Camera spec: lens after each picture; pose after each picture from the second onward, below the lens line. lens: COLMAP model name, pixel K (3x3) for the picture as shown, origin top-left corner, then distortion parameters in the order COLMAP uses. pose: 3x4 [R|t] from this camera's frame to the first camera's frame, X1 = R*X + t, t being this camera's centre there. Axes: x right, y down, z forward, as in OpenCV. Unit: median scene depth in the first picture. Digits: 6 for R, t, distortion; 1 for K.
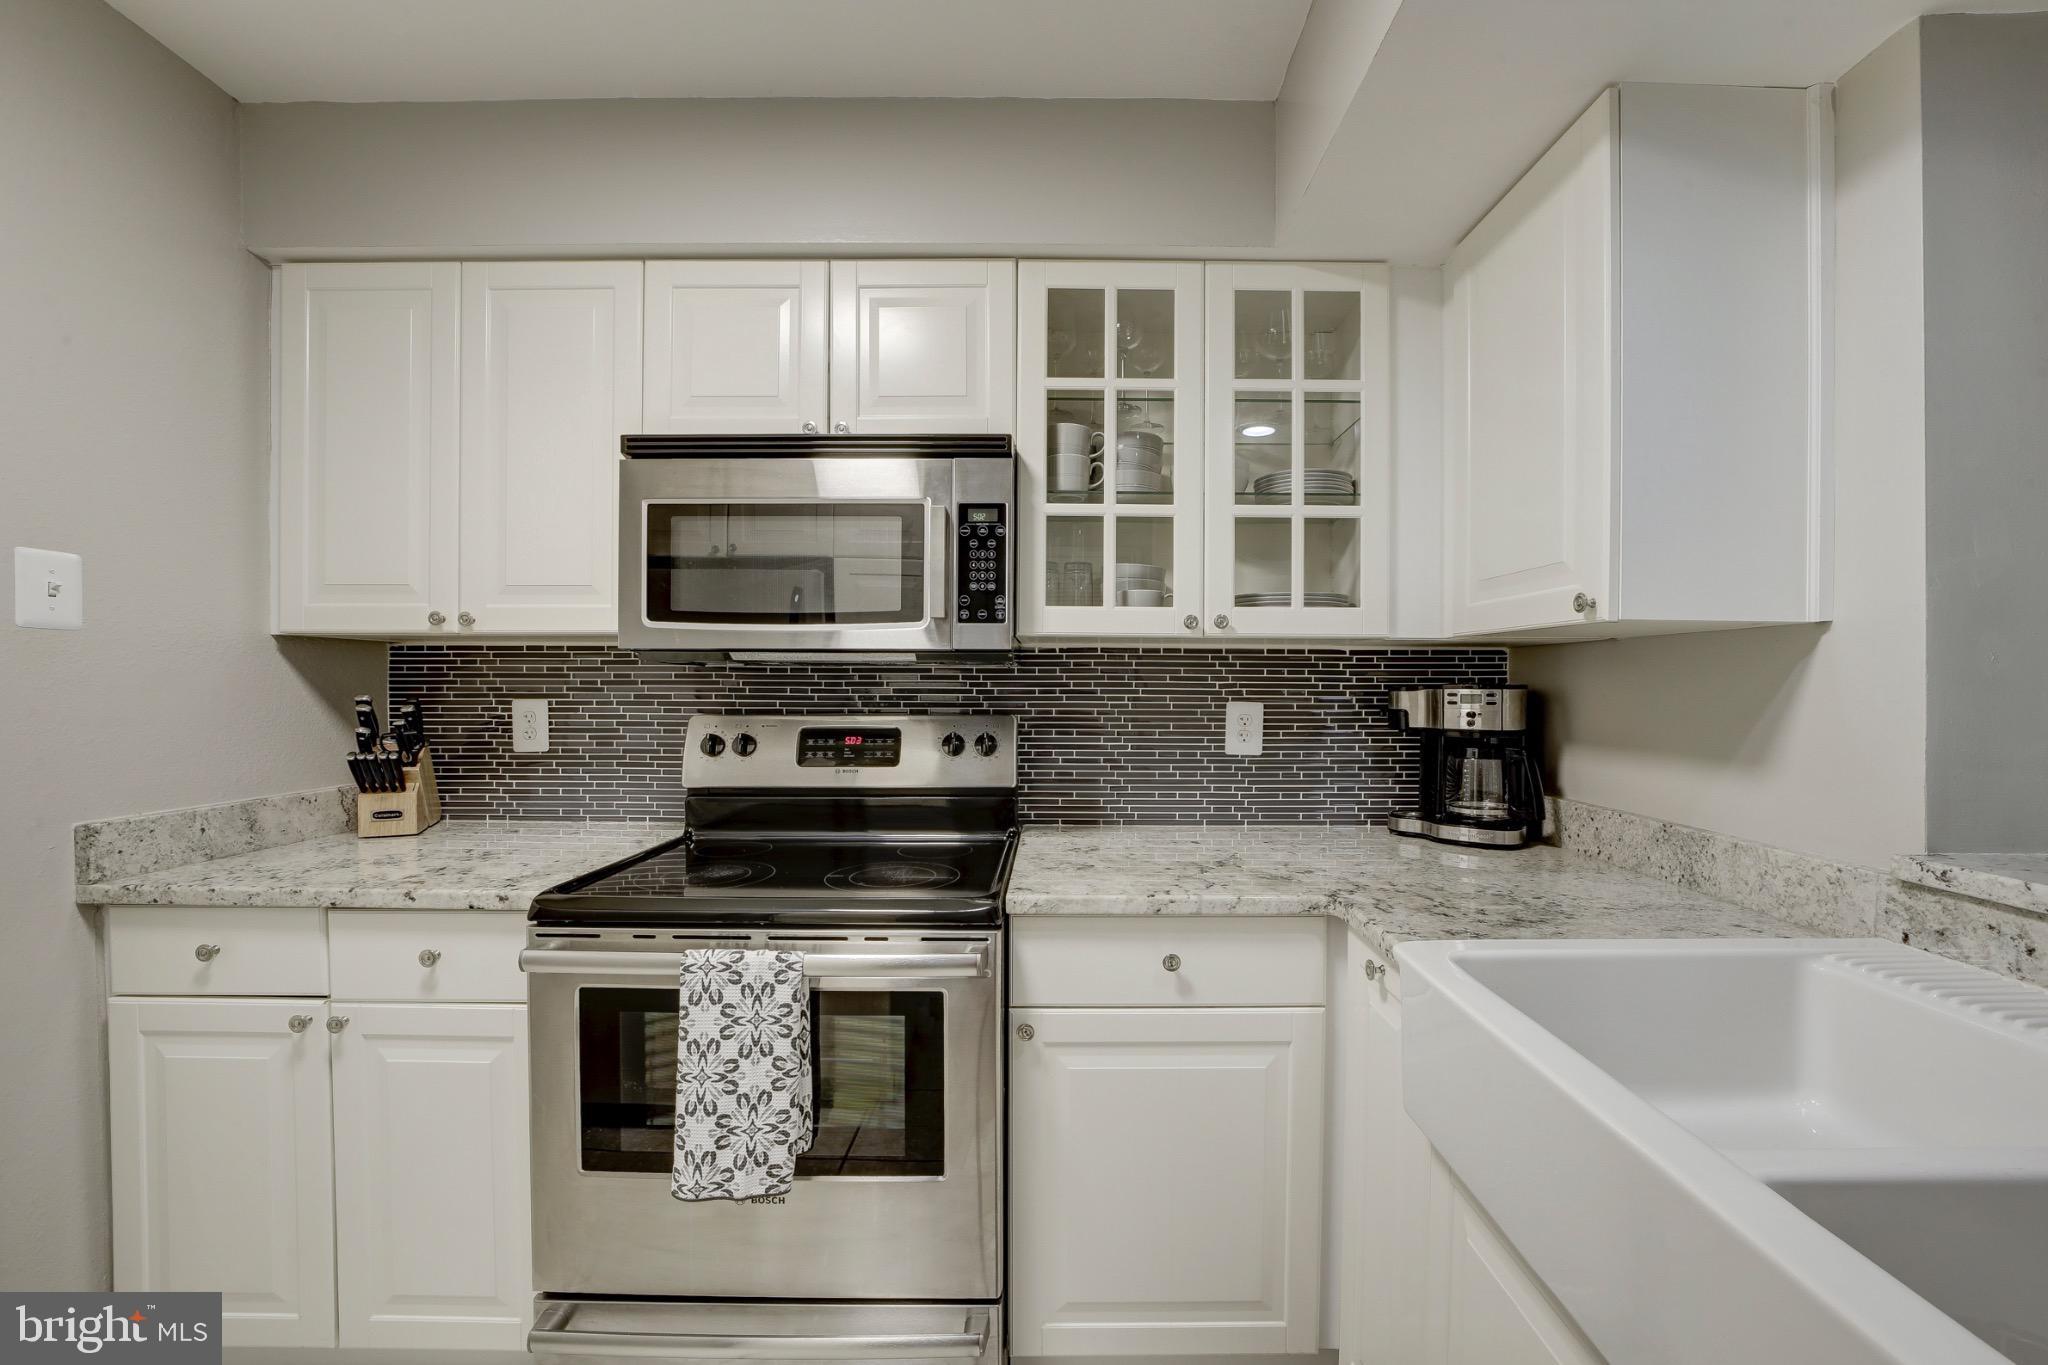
lens RADIAL K [[834.6, 0, 1060.1], [0, 834.6, 693.1], [0, 0, 1]] dist [-0.035635, 0.011013]
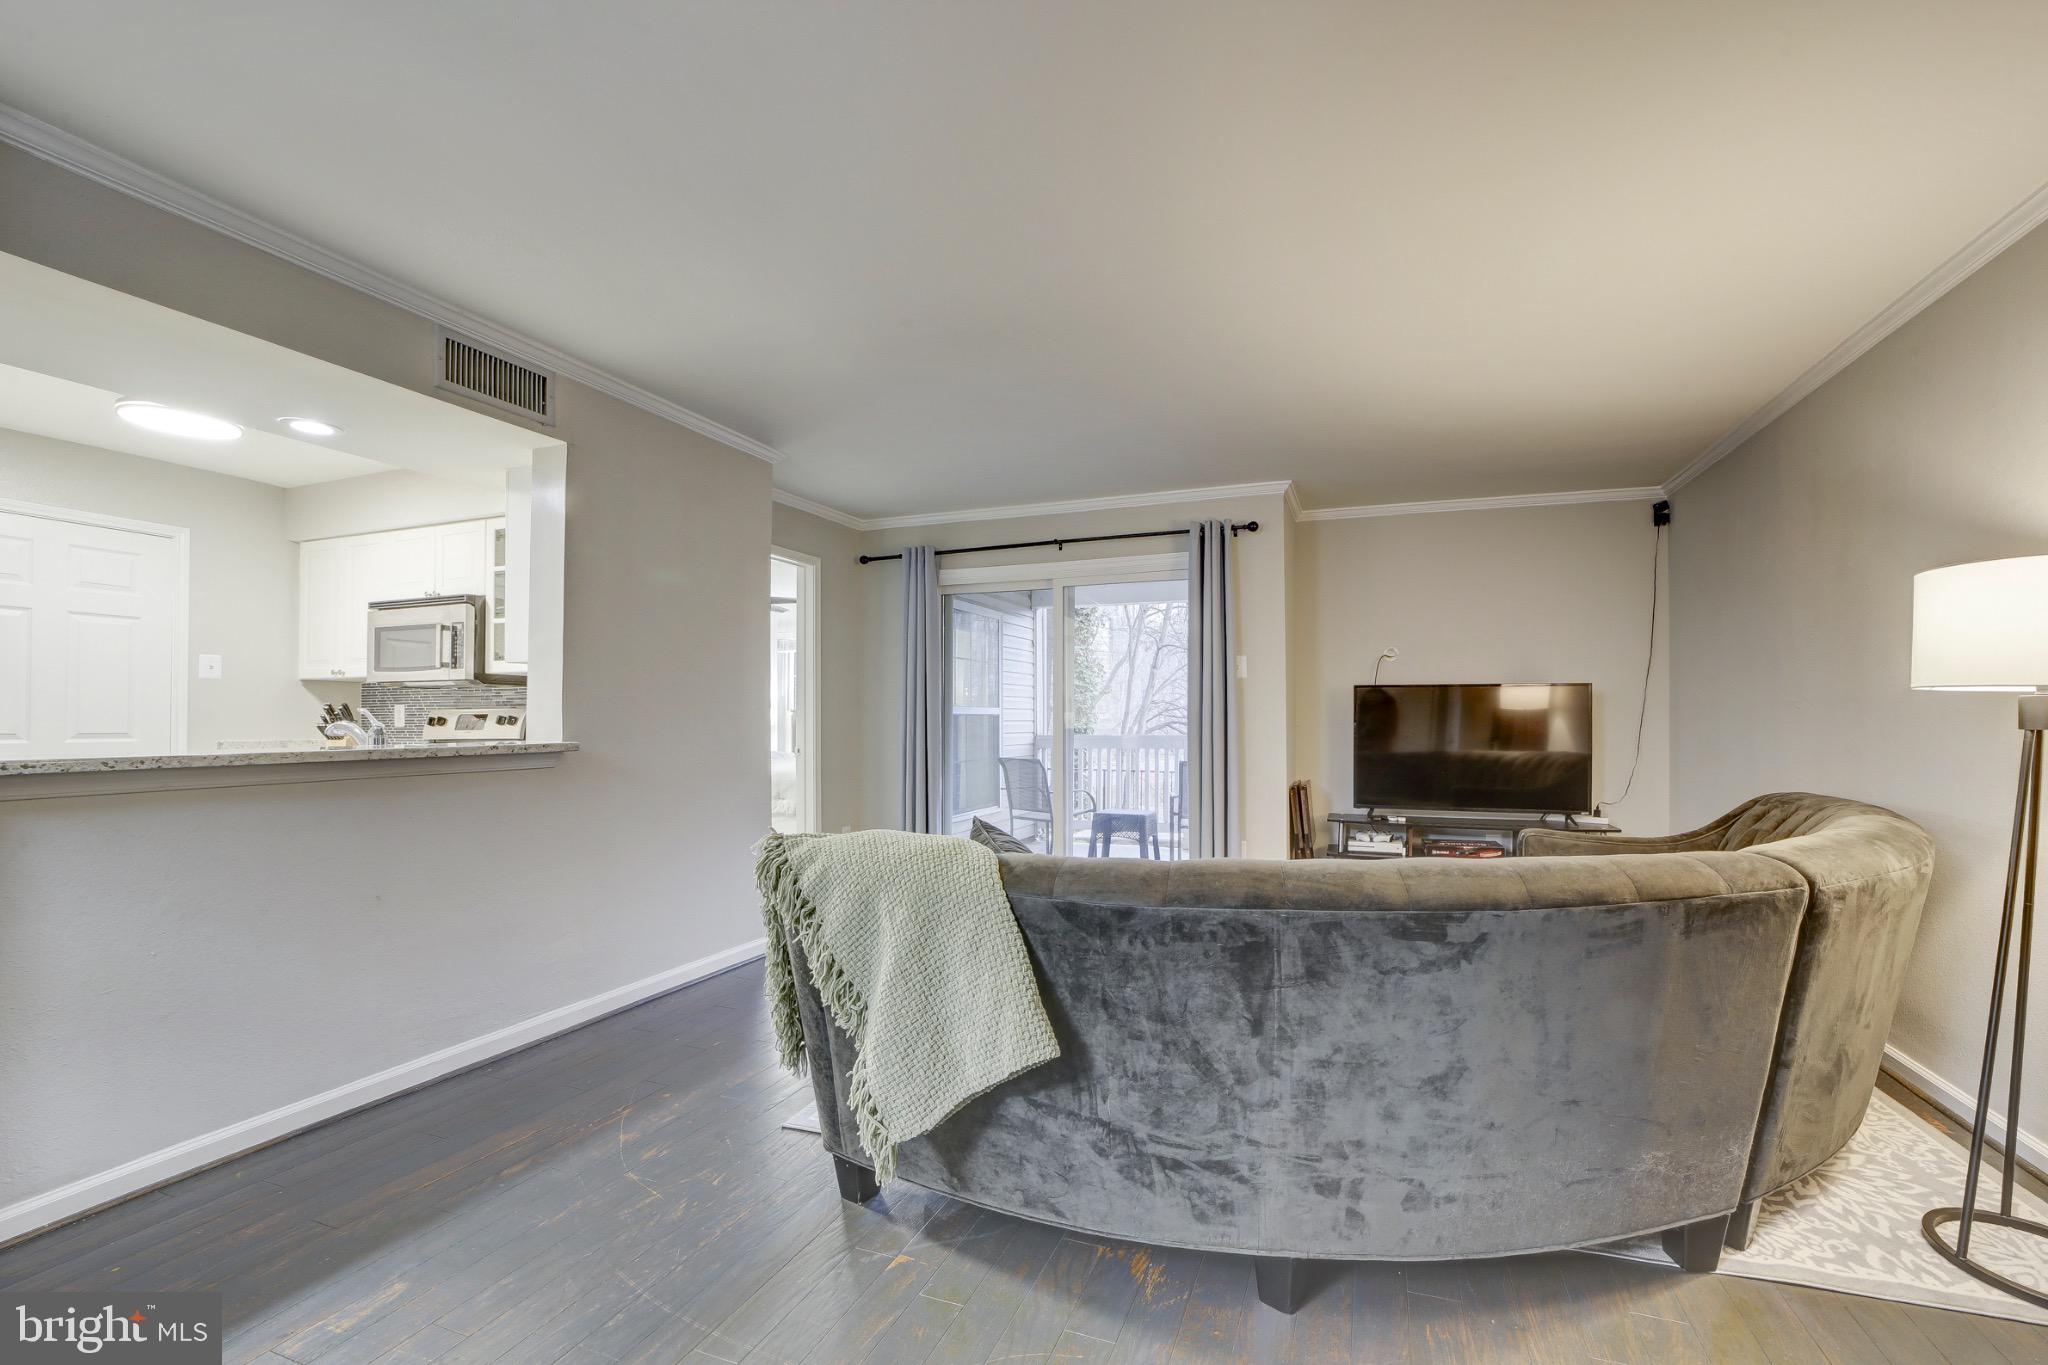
lens RADIAL K [[834.6, 0, 1060.1], [0, 834.6, 693.1], [0, 0, 1]] dist [-0.035635, 0.011013]
pose [[0.937951, -0.014662, -0.346457, 2.311573], [0.002783, 0.999392, -0.034759, 0.073946], [0.346756, 0.031638, 0.937422, -0.645666]]
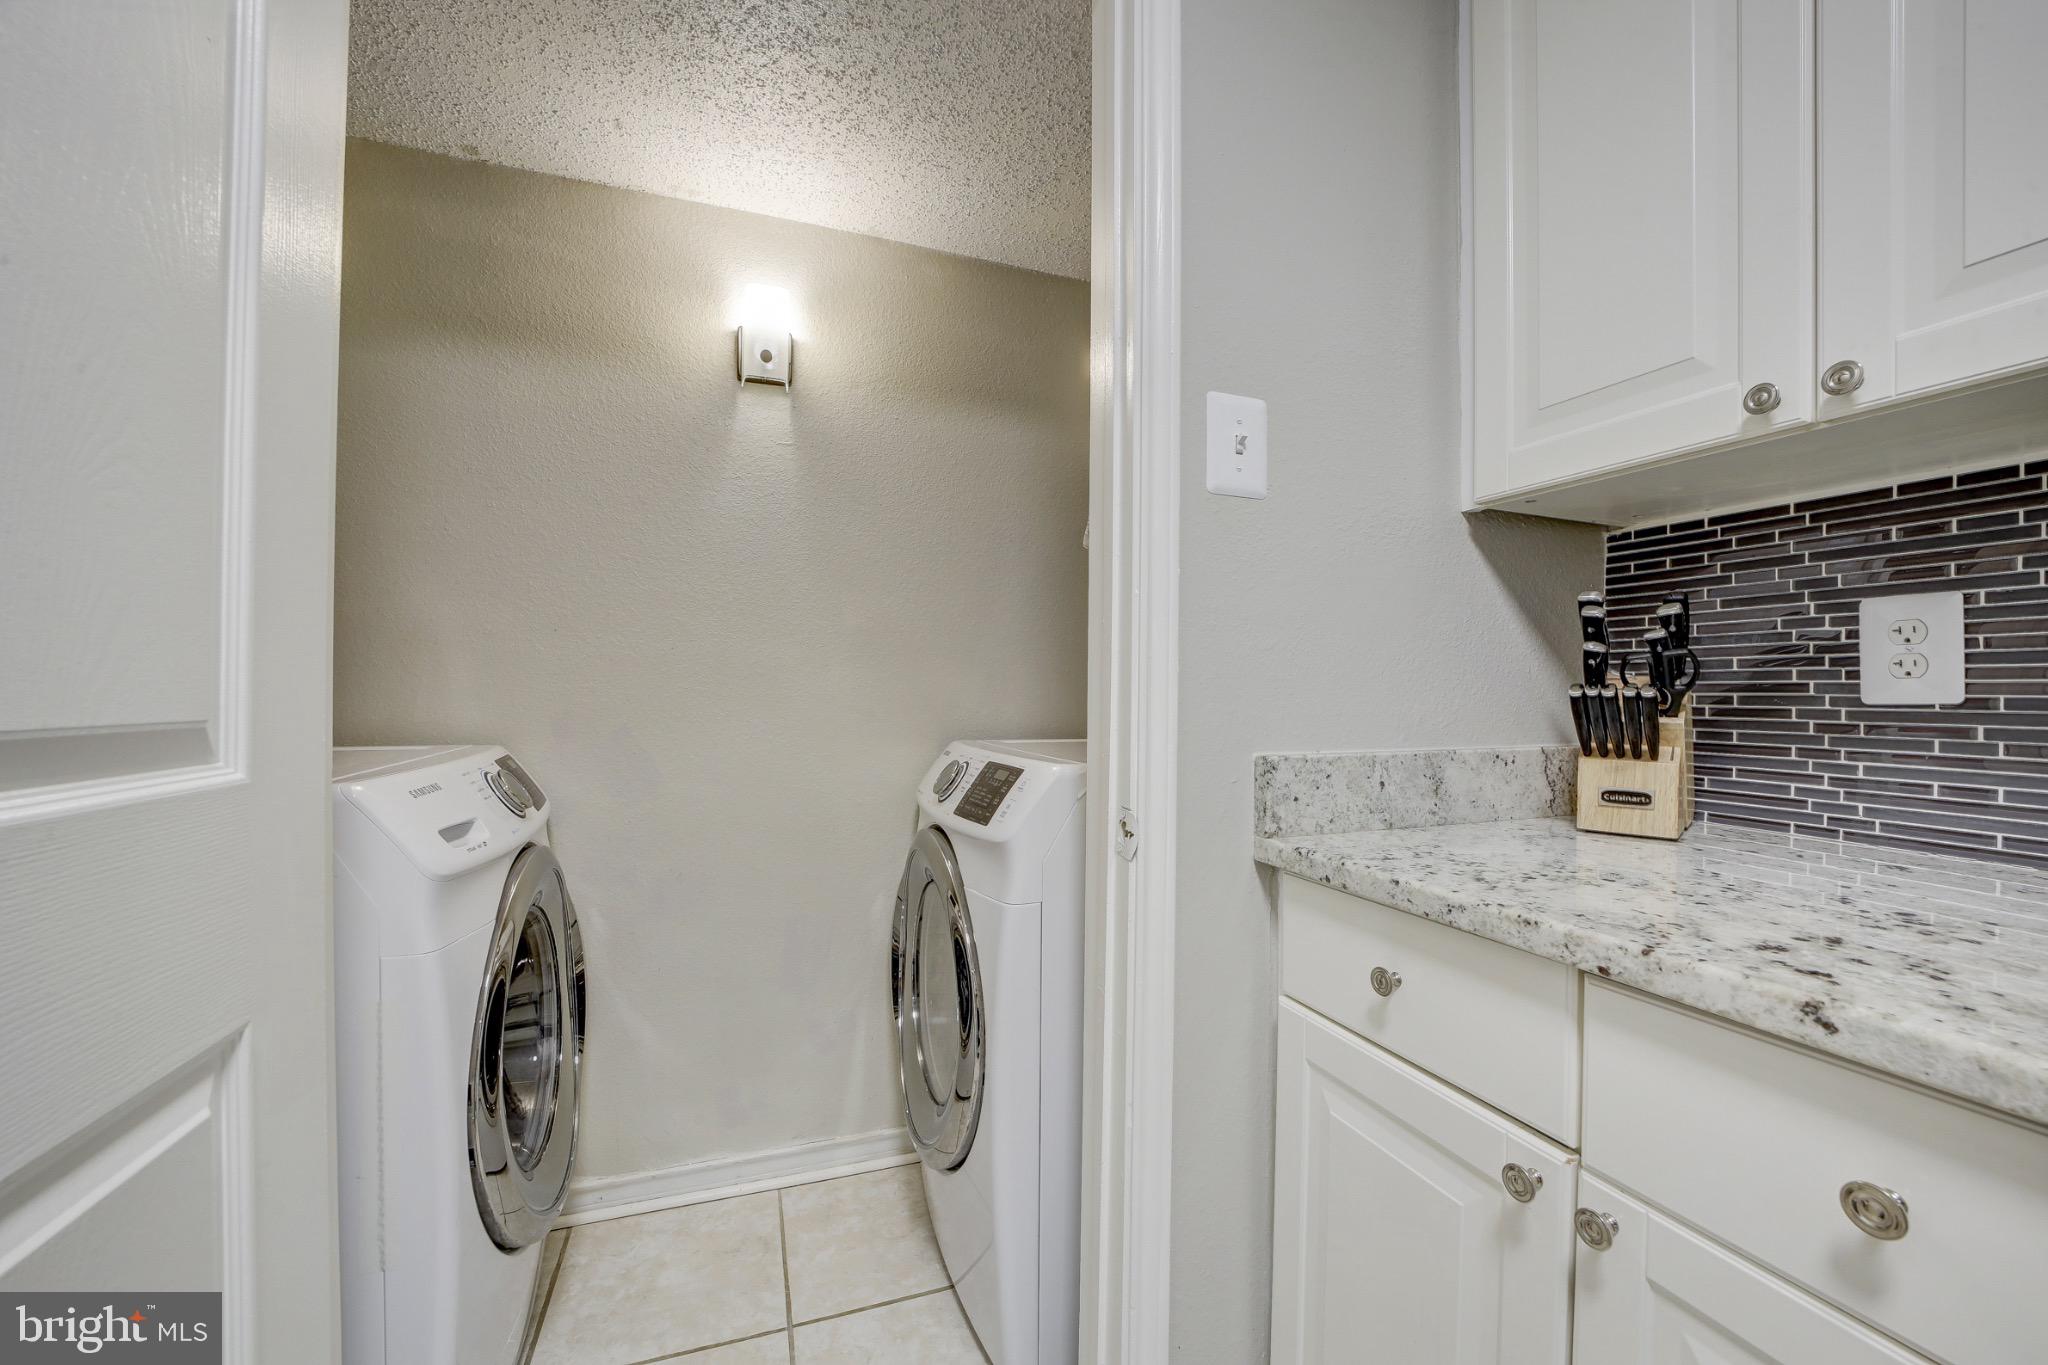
lens RADIAL K [[805.3, 0, 1024.6], [0, 805.3, 695.8], [0, 0, 1]] dist [-0.038708, 0.009229]
pose [[0.342034, 0.007041, -0.939661, -0.461914], [-0.016129, 0.999869, 0.001622, 0.086216], [0.939549, 0.014601, 0.342103, 0.426137]]
